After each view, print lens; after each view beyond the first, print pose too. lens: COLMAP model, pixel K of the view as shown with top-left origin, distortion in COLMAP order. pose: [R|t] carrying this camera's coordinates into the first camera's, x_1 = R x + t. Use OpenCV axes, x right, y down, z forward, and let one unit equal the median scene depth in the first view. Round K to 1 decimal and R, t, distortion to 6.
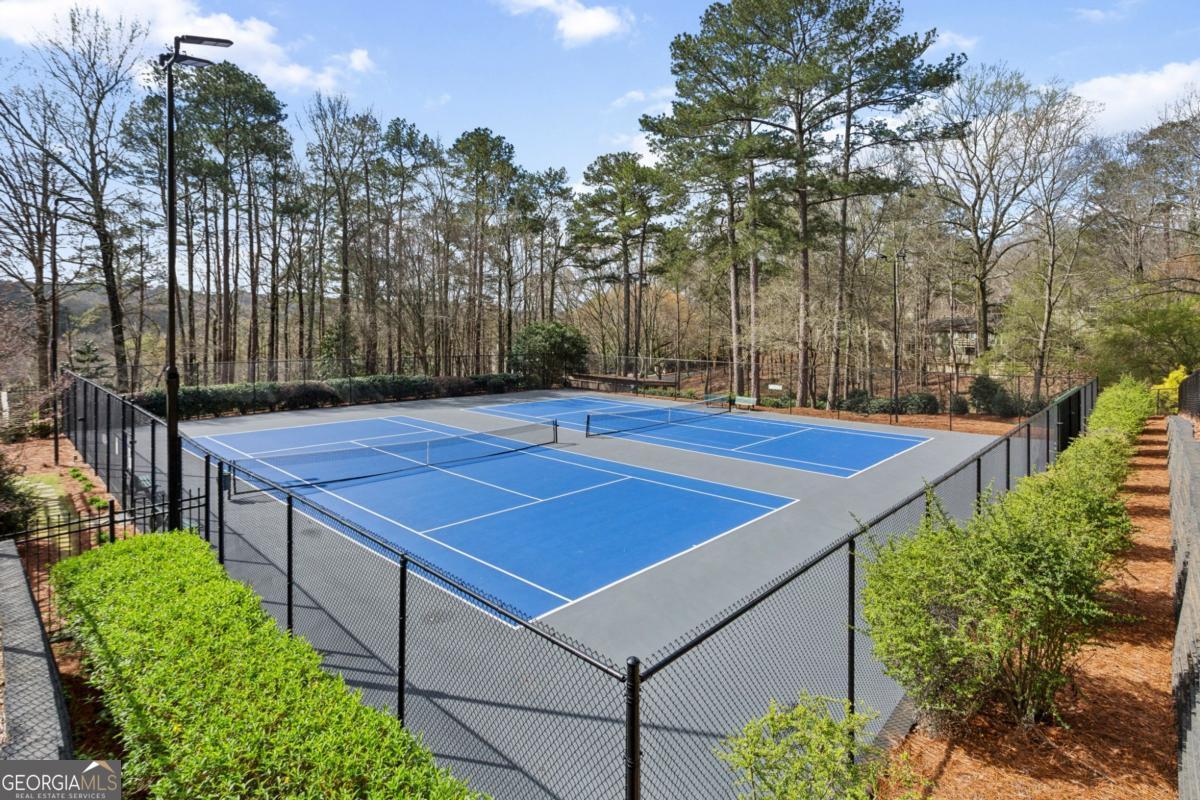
lens RADIAL K [[582.6, 0, 599.0], [0, 582.6, 402.9], [0, 0, 1]] dist [0.000328, 0.001217]
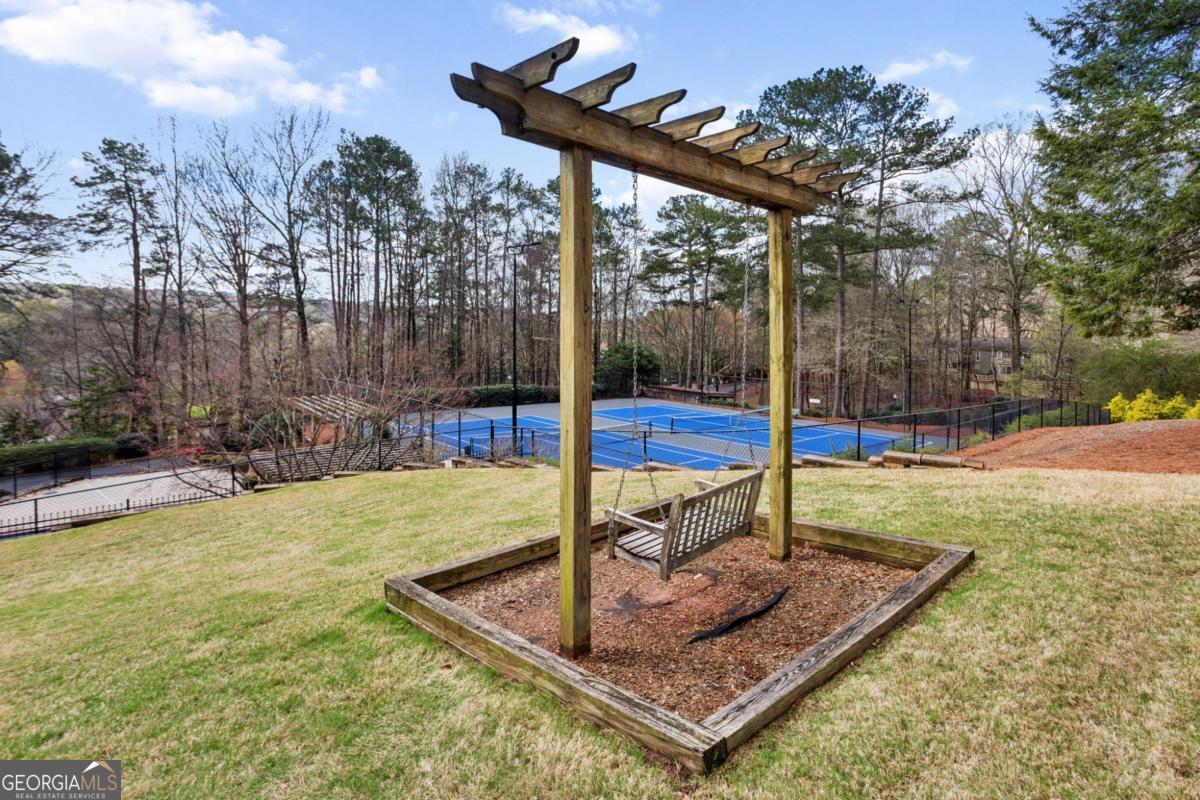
lens RADIAL K [[582.6, 0, 599.0], [0, 582.6, 402.9], [0, 0, 1]] dist [0.000328, 0.001217]
pose [[0.996008, 0.022194, -0.086458, -0.032056], [-0.023303, 0.999658, -0.011835, 0.002300], [0.086166, 0.013802, 0.996185, -0.167931]]
